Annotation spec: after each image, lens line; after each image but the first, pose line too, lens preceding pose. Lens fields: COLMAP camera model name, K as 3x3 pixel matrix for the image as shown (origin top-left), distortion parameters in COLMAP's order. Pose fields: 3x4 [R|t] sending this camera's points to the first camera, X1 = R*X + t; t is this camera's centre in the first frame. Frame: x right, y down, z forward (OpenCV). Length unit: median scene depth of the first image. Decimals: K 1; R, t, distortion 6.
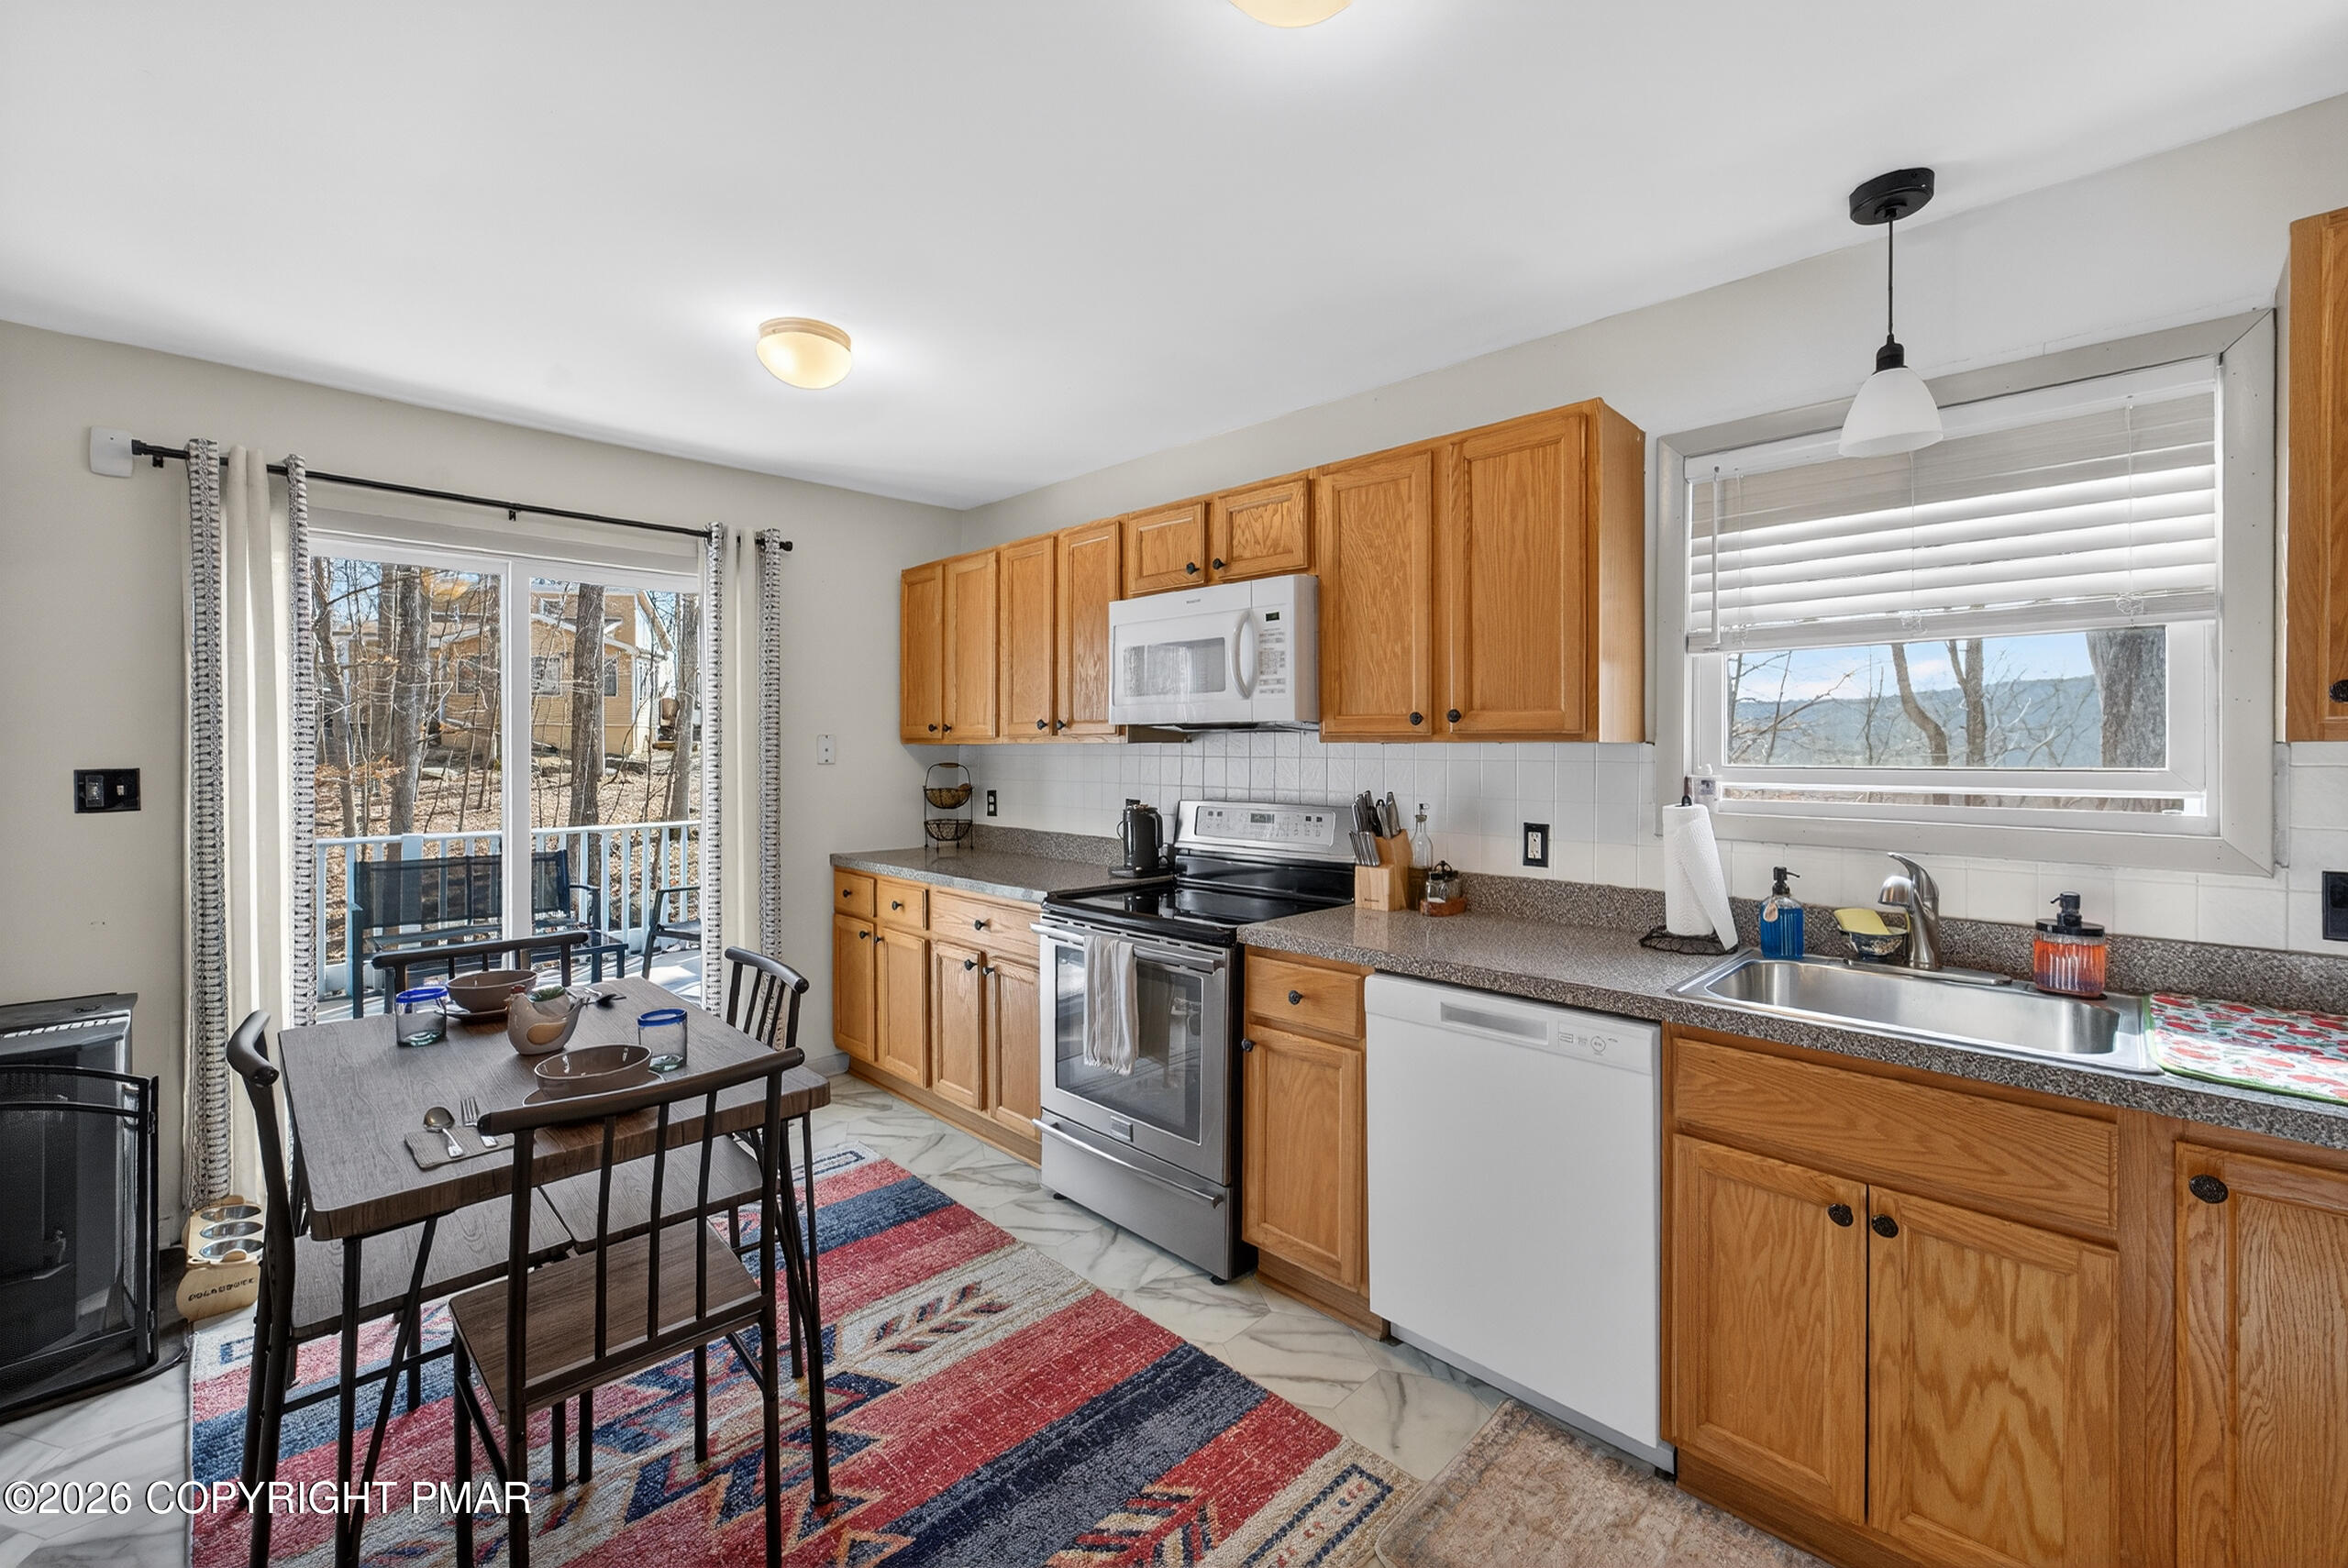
lens RADIAL K [[956.0, 0, 1177.1], [0, 956.0, 760.8], [0, 0, 1]] dist [0.005060, 0.000098]
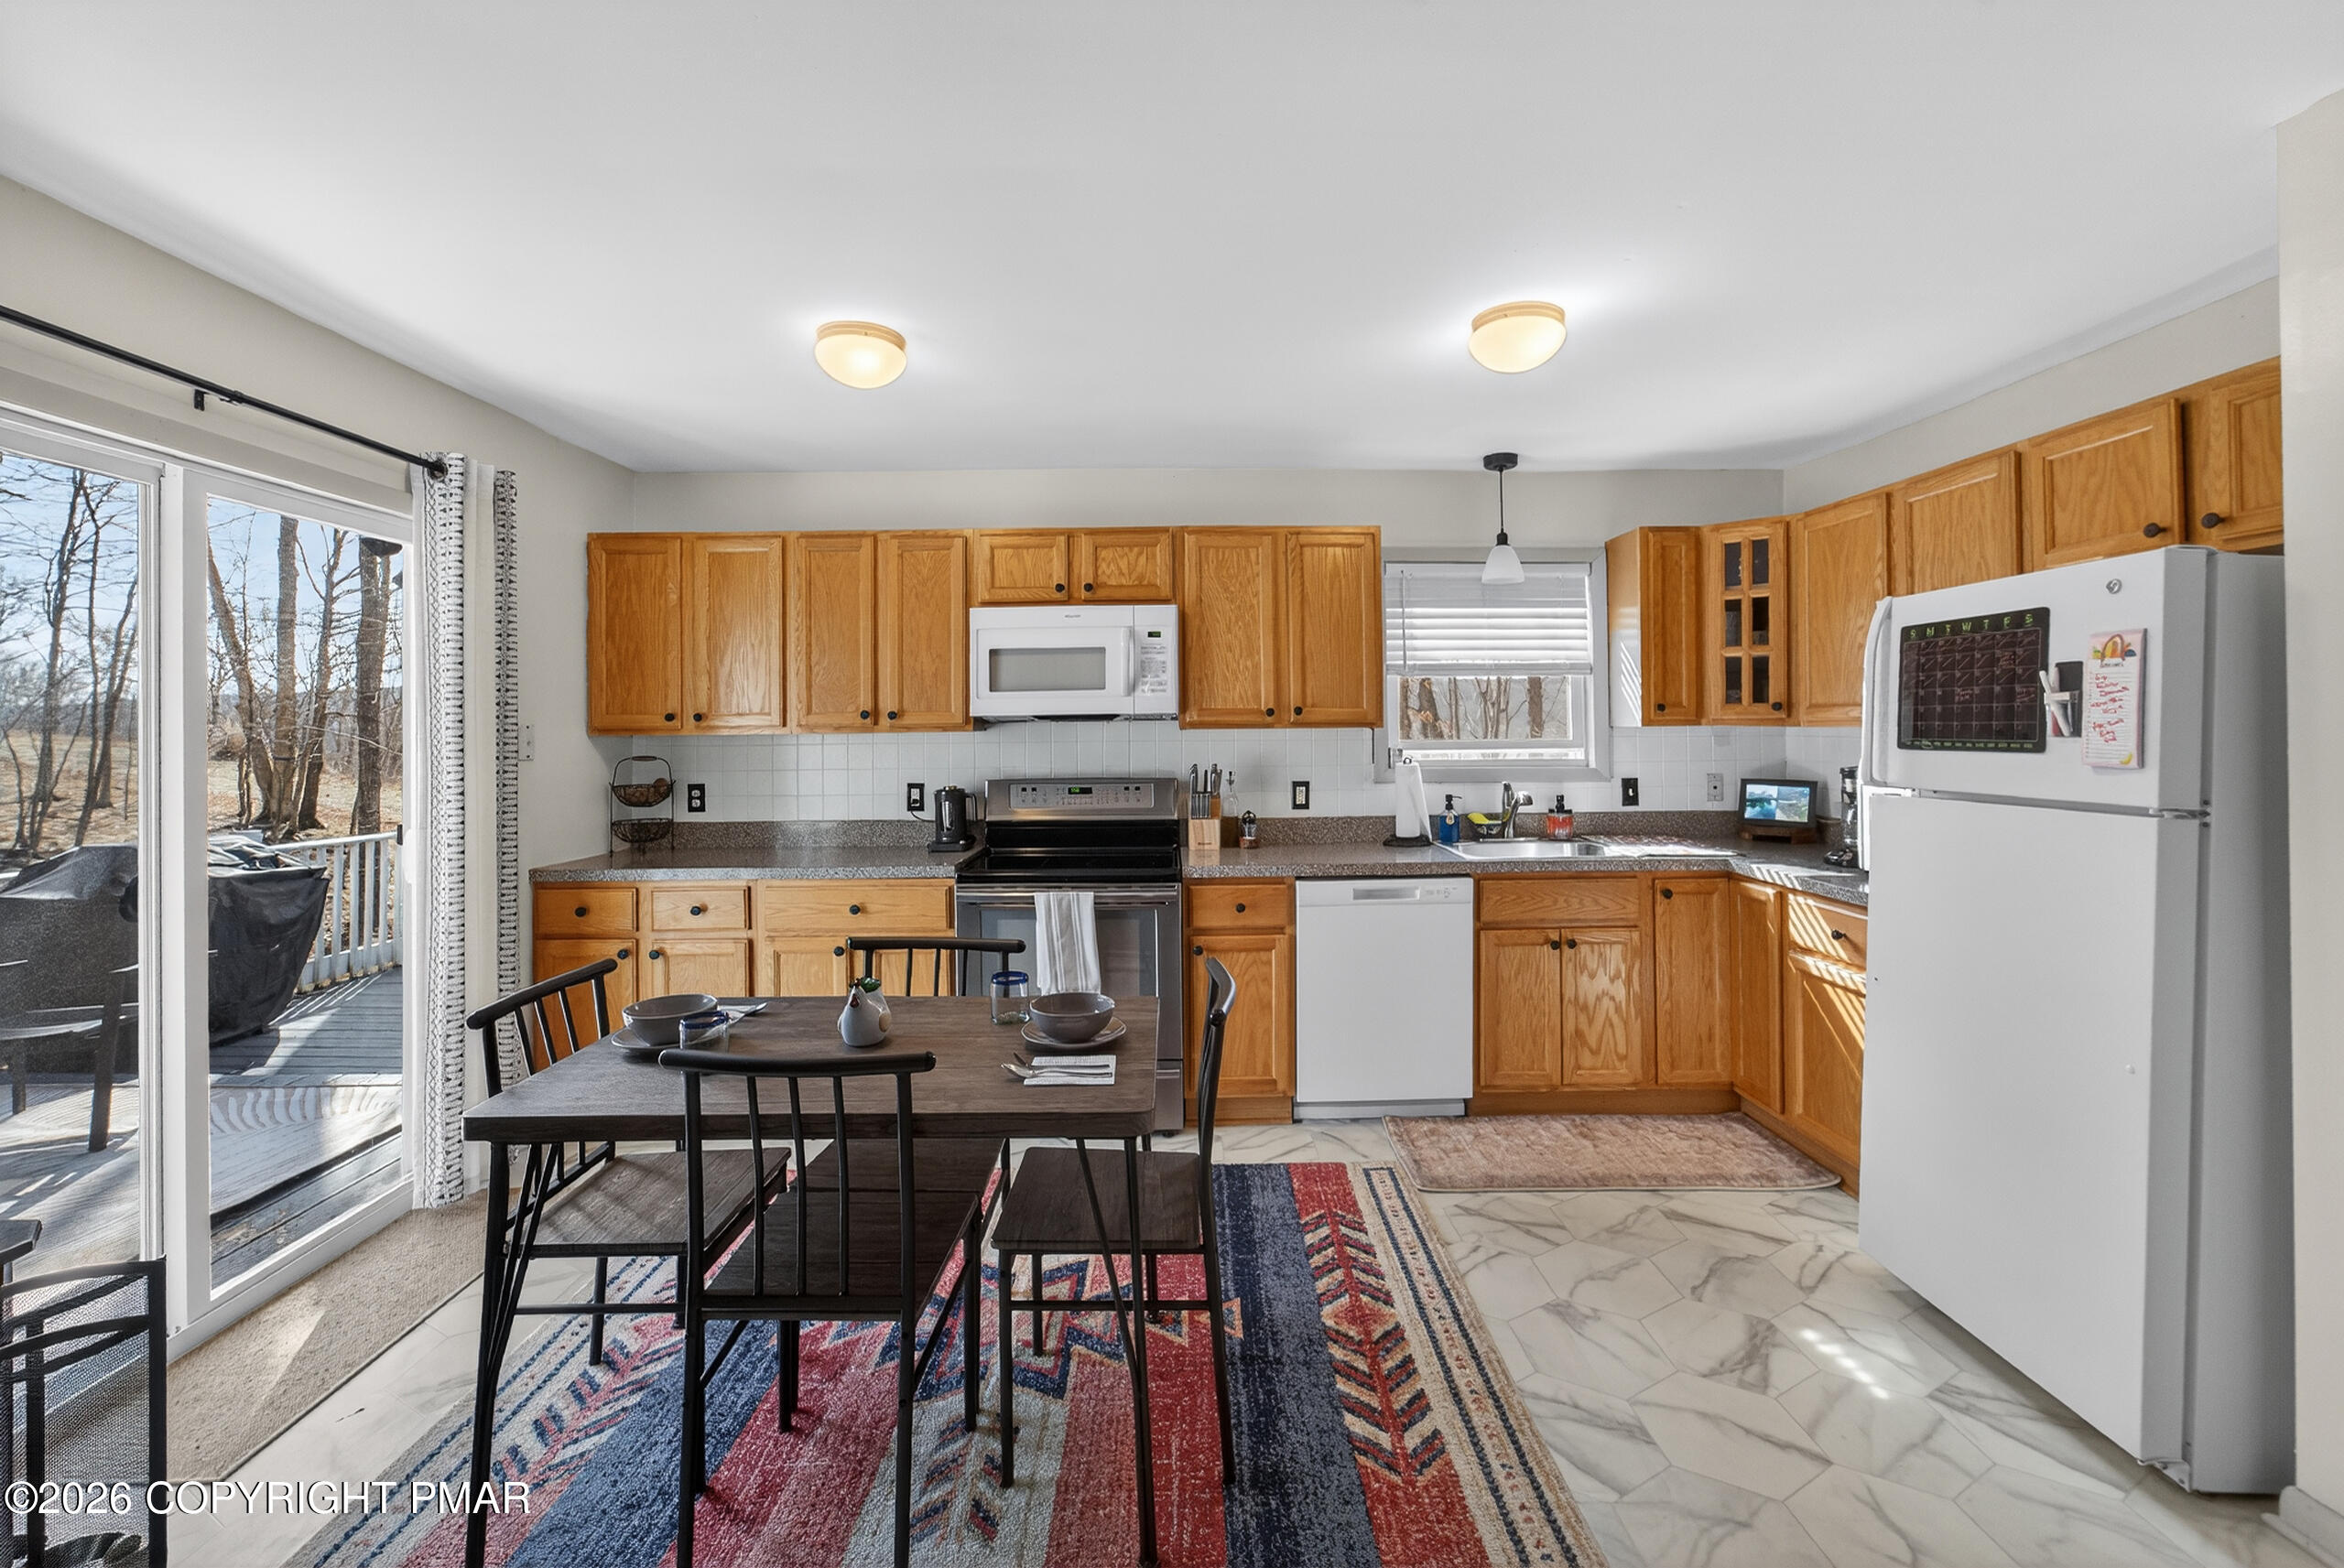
lens RADIAL K [[957.3, 0, 1173.3], [0, 957.3, 736.3], [0, 0, 1]] dist [-0.032548, 0.000035]
pose [[0.709969, -0.011909, 0.704132, -0.939898], [0.019511, 0.999806, -0.002764, -0.006060], [-0.703962, 0.015700, 0.710064, 0.050206]]
